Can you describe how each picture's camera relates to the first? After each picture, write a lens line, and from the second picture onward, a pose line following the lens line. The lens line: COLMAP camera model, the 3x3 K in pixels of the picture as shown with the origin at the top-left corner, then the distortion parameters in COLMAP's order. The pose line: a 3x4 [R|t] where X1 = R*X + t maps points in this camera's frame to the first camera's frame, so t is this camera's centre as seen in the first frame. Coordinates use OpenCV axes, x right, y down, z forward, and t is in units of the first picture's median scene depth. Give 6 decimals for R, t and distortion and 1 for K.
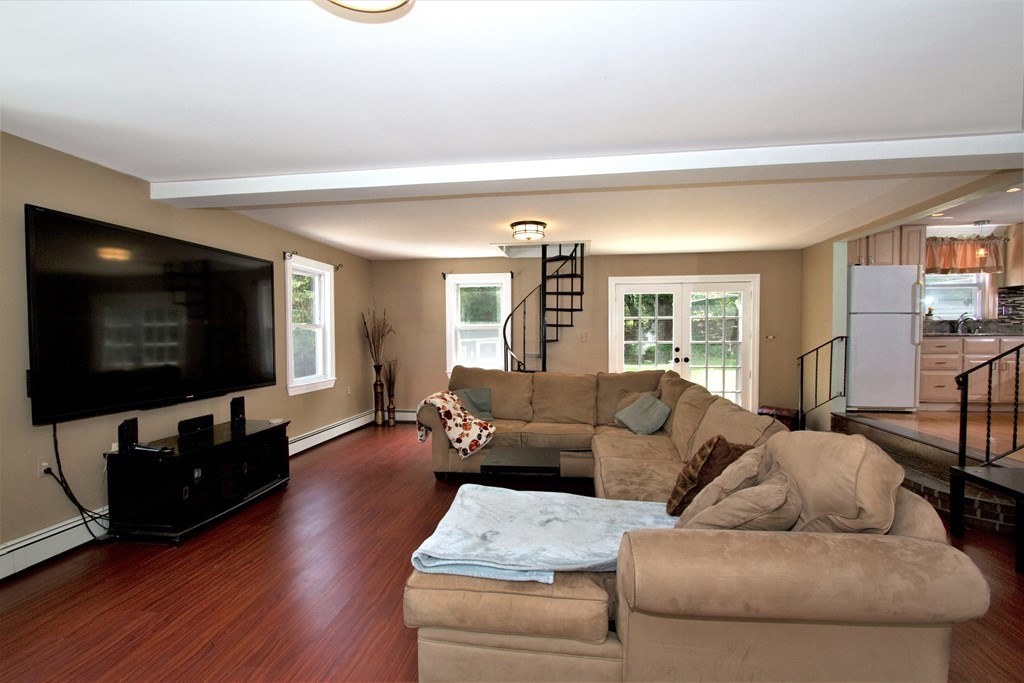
lens RADIAL K [[474.0, 0, 508.6], [0, 474.0, 345.4], [0, 0, 1]] dist [-0.015289, 0.000932]
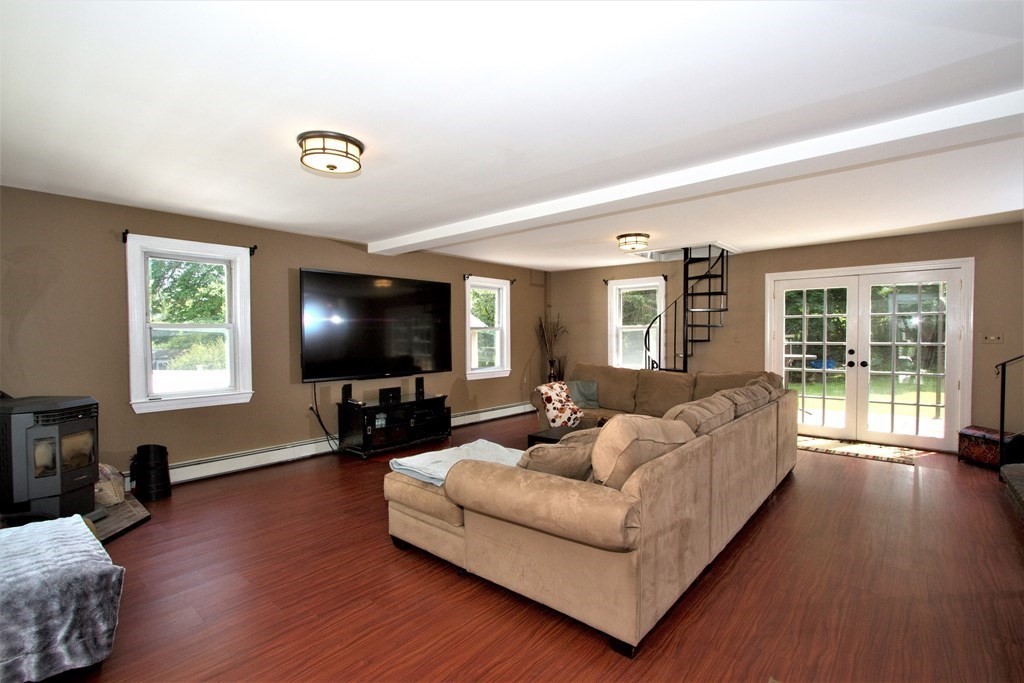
lens RADIAL K [[474.0, 0, 508.6], [0, 474.0, 345.4], [0, 0, 1]] dist [-0.015289, 0.000932]
pose [[0.837874, 0.012026, -0.545732, 0.368028], [-0.010881, 0.999927, 0.005328, -0.001343], [0.545756, 0.001474, 0.837943, -0.081325]]
